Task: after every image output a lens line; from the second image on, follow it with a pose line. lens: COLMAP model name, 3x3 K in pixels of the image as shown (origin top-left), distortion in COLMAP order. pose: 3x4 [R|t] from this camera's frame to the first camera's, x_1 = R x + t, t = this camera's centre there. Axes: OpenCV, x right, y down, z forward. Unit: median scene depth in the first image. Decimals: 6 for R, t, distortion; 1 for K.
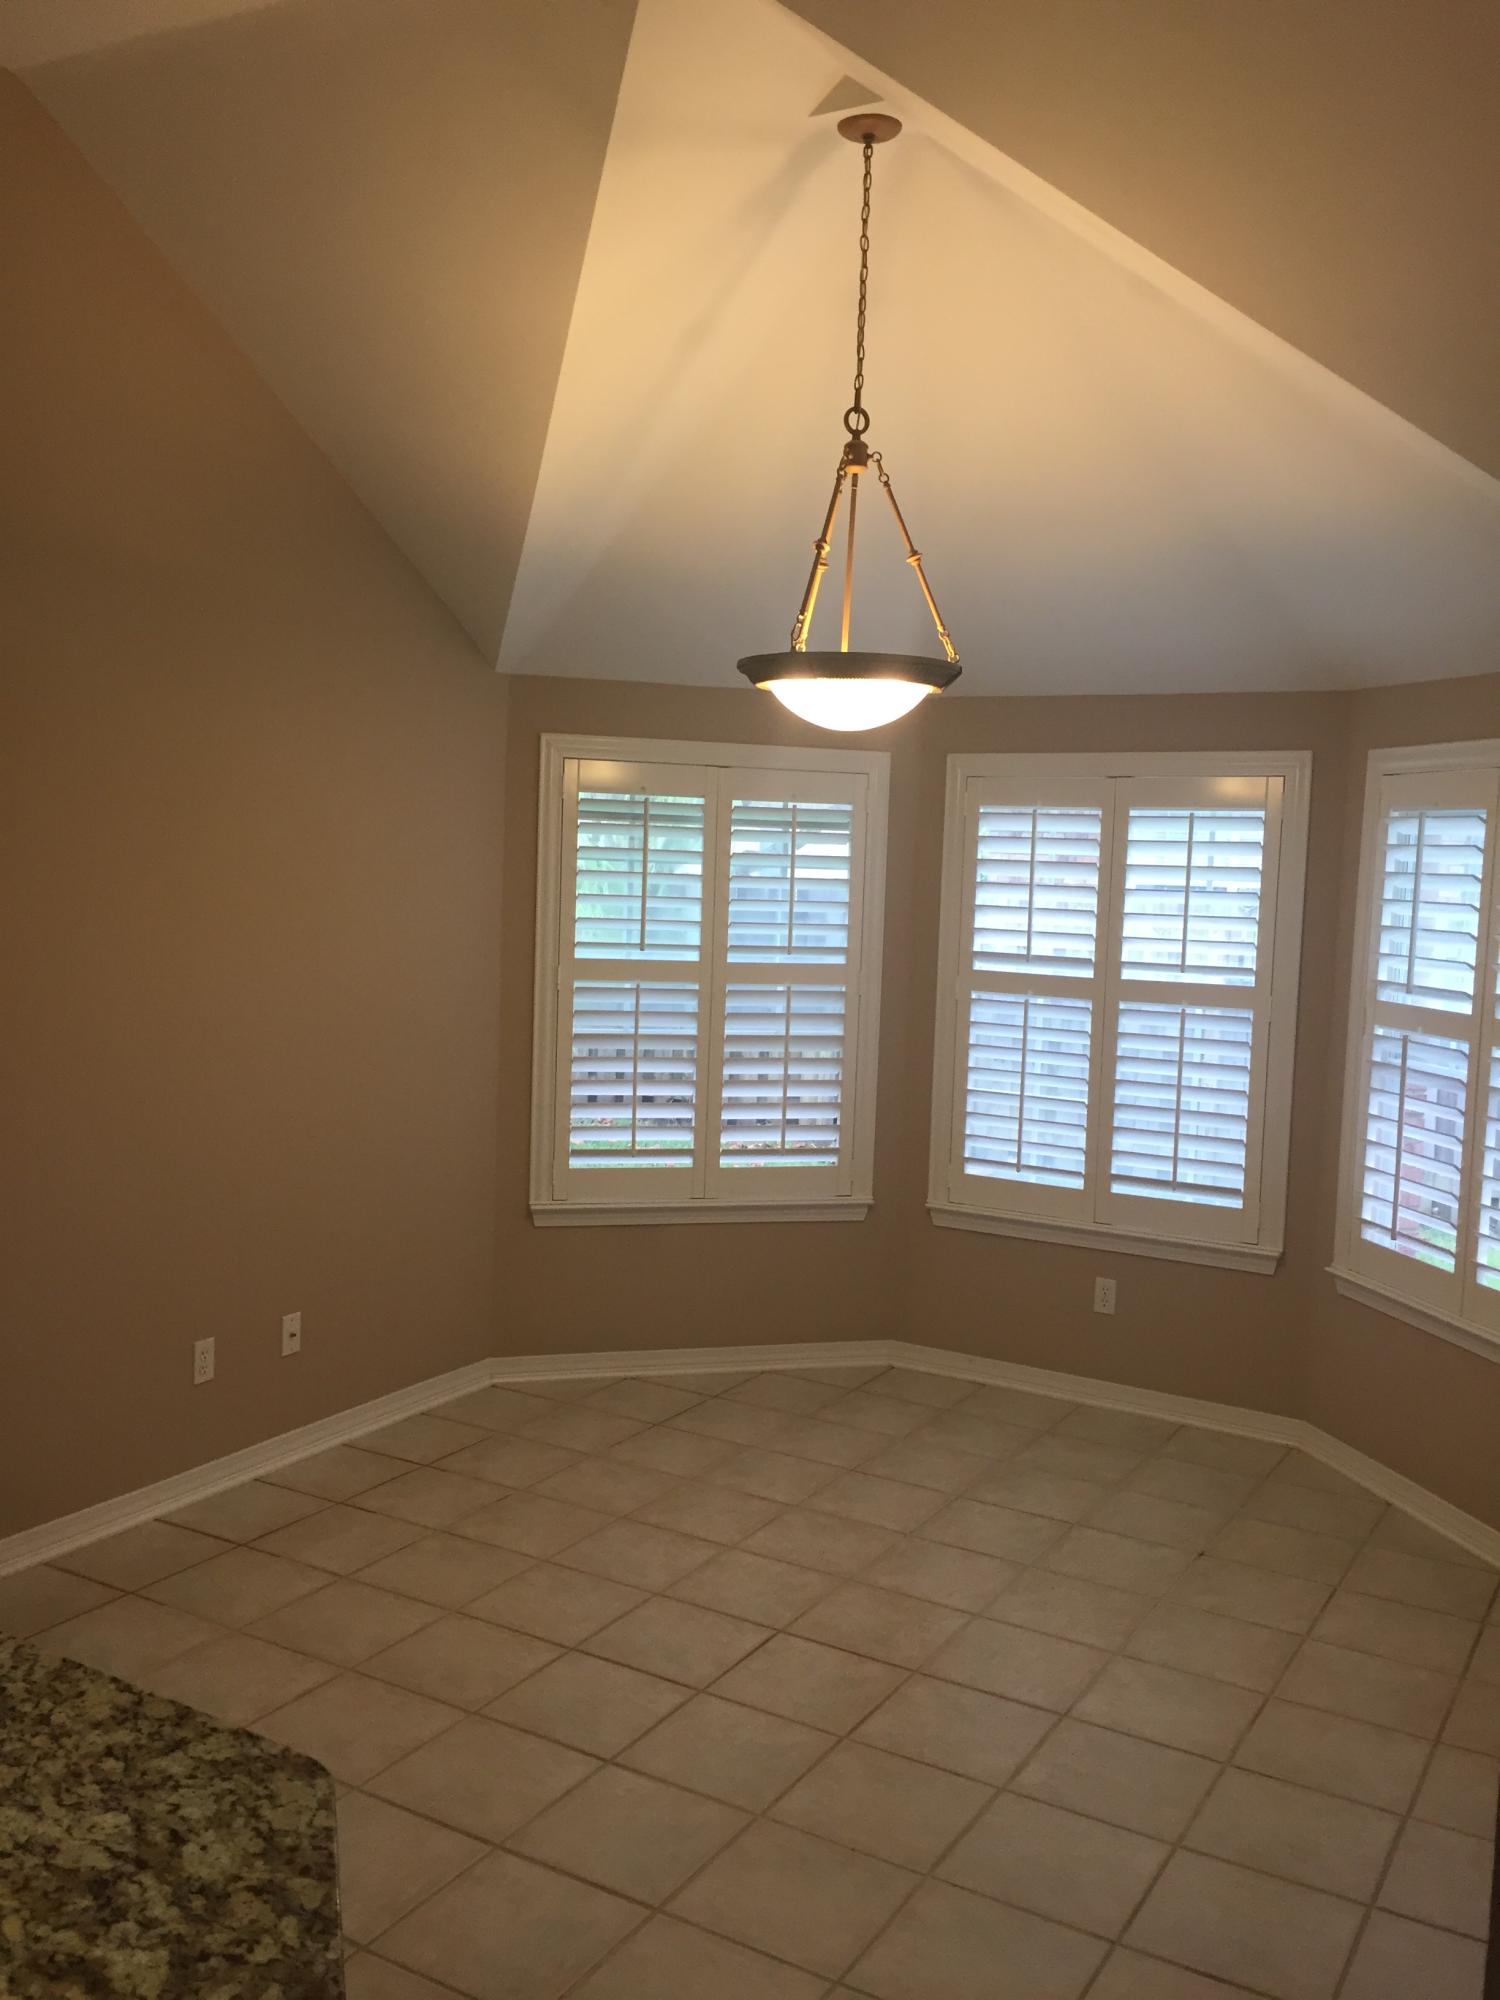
lens RADIAL K [[1713.7, 0, 749.8], [0, 1713.7, 1006.5], [0, 0, 1]] dist [0.032177, -0.010876]
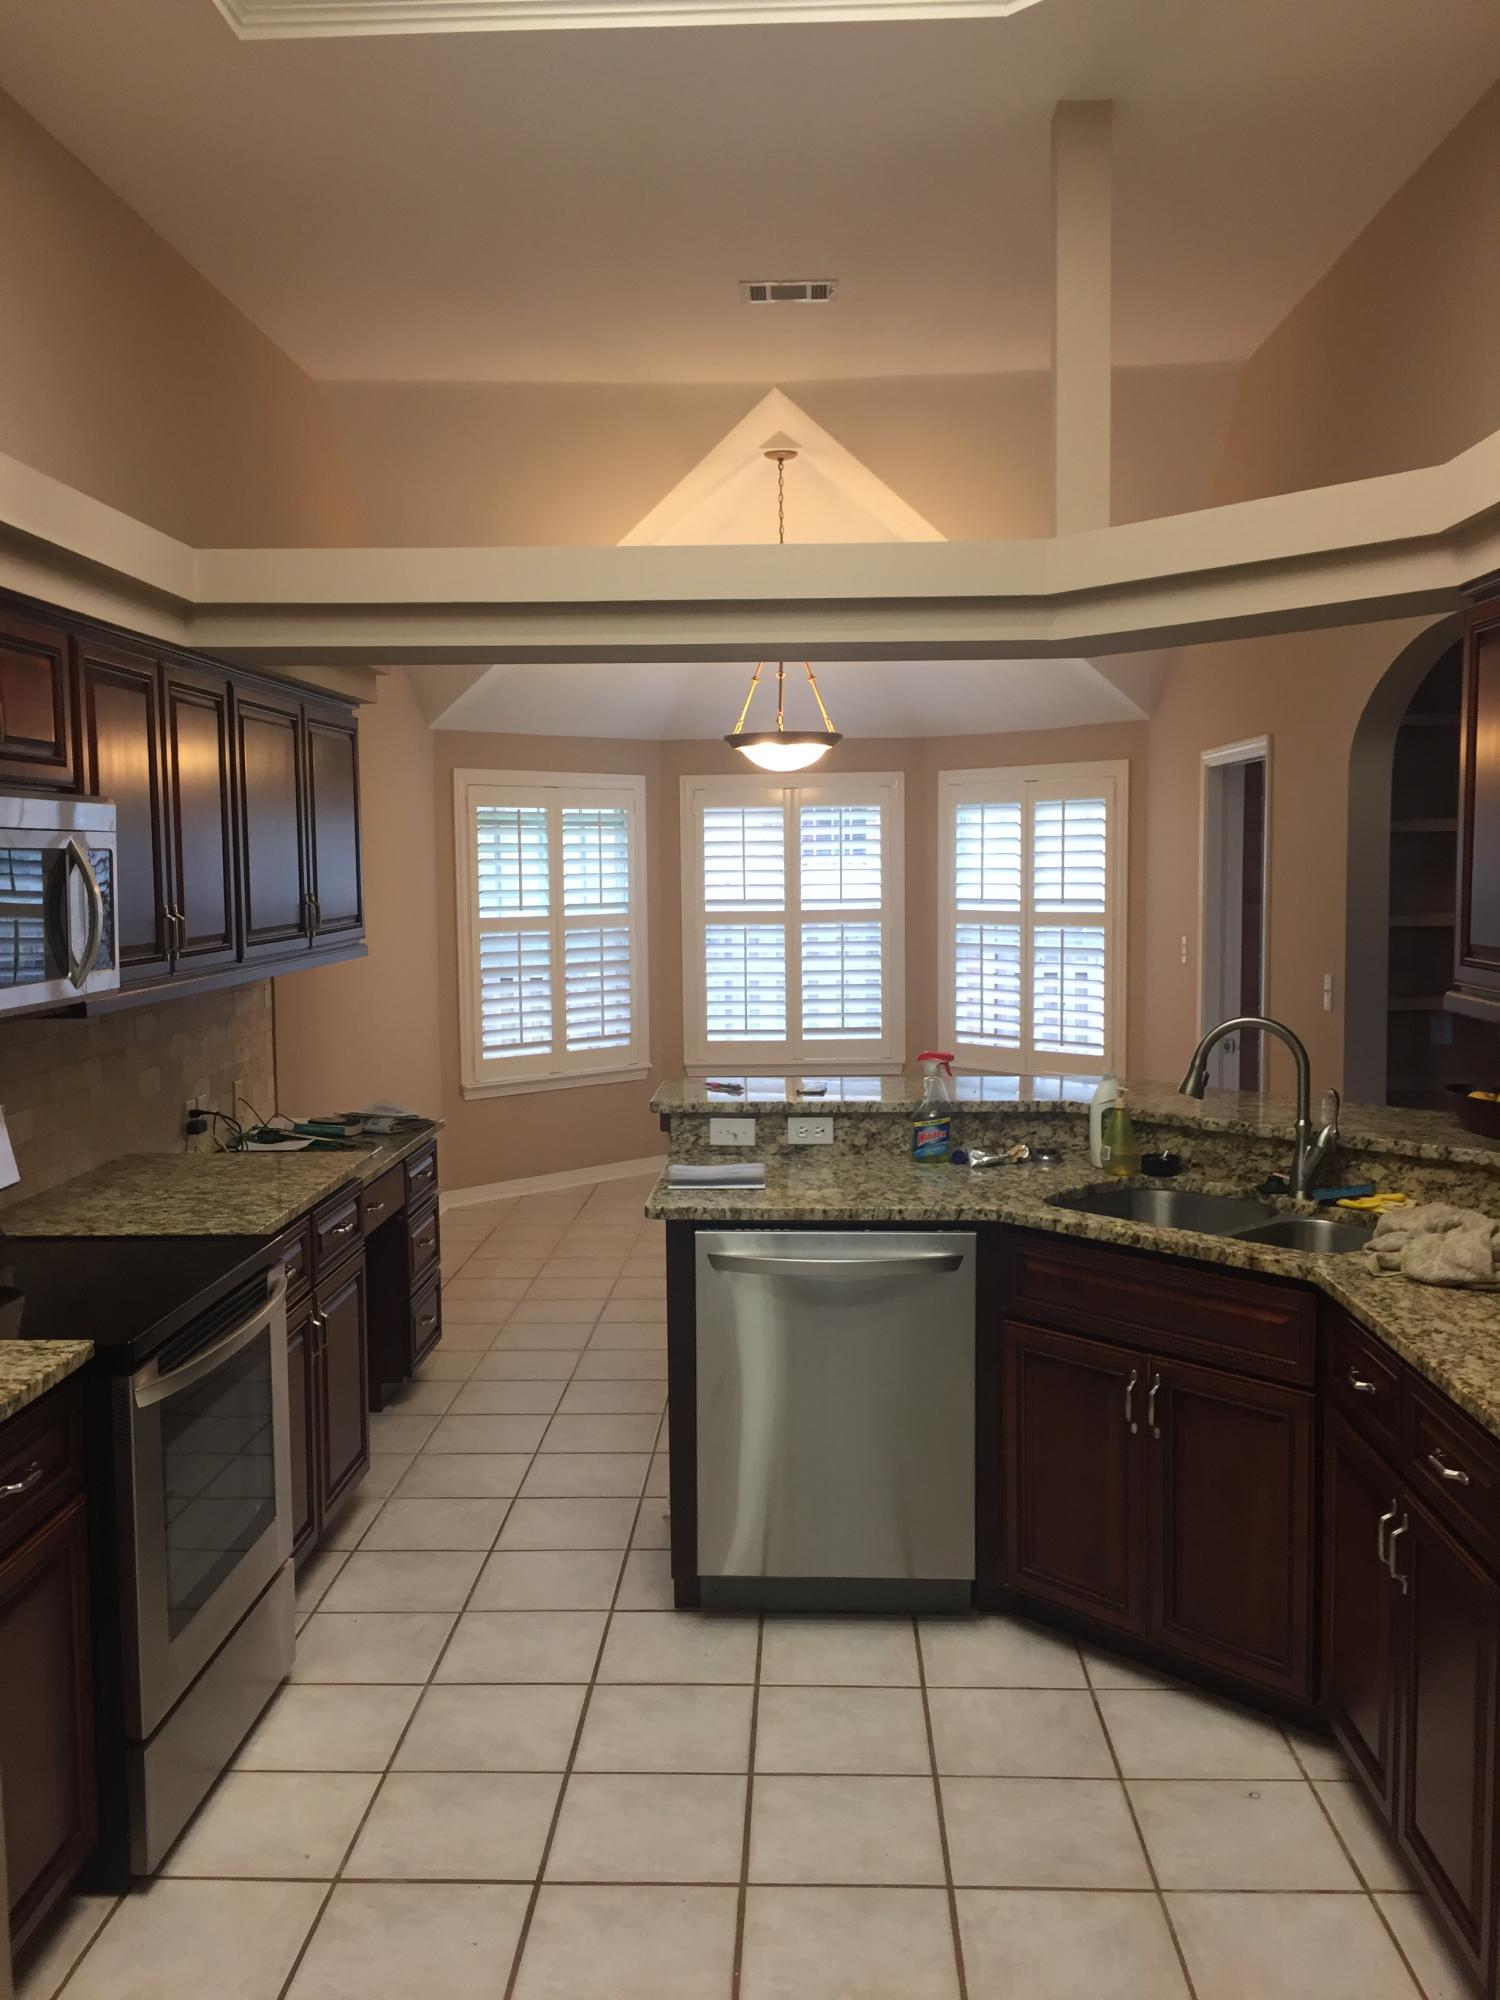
lens RADIAL K [[1713.7, 0, 751.5], [0, 1713.7, 997.1], [0, 0, 1]] dist [0.032177, -0.010876]
pose [[0.878120, -0.082771, 0.471226, -0.605196], [0.085132, 0.996236, 0.016346, 0.036197], [-0.470805, 0.025763, 0.881861, -0.429637]]
